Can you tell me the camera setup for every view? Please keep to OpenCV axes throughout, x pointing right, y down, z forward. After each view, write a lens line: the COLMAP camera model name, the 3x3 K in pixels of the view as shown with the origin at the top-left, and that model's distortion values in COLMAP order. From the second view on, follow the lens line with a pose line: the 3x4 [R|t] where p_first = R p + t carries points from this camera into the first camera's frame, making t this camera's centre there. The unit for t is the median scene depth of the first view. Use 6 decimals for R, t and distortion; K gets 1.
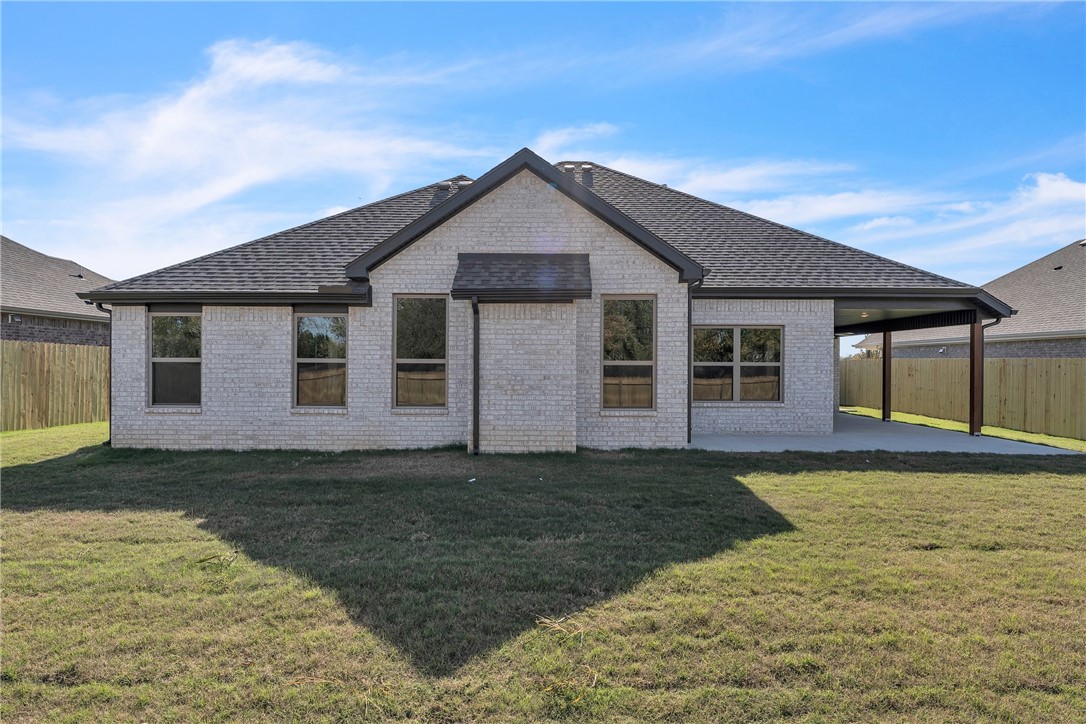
lens RADIAL K [[638.5, 0, 542.9], [0, 638.5, 366.8], [0, 0, 1]] dist [-0.007118, -0.000318]
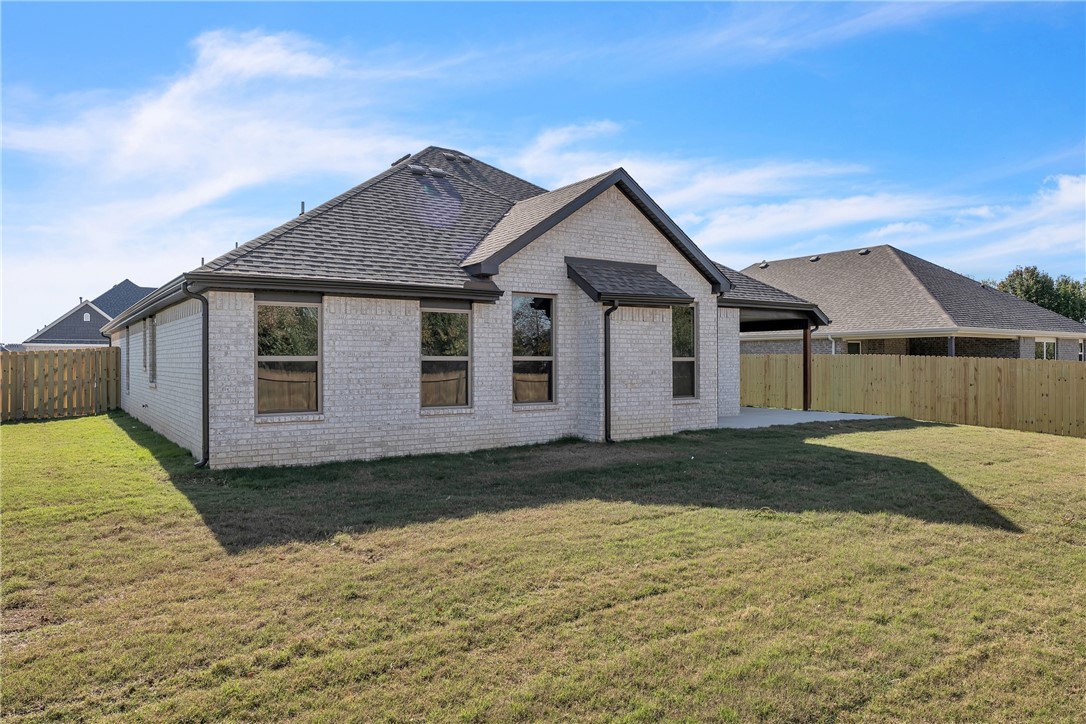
lens RADIAL K [[736.9, 0, 542.5], [0, 736.9, 356.4], [0, 0, 1]] dist [-0.005941, -0.000495]
pose [[0.827219, -0.003248, 0.561870, -0.850354], [0.007691, 0.999955, -0.005542, -0.005642], [-0.561827, 0.008905, 0.827207, 0.011310]]
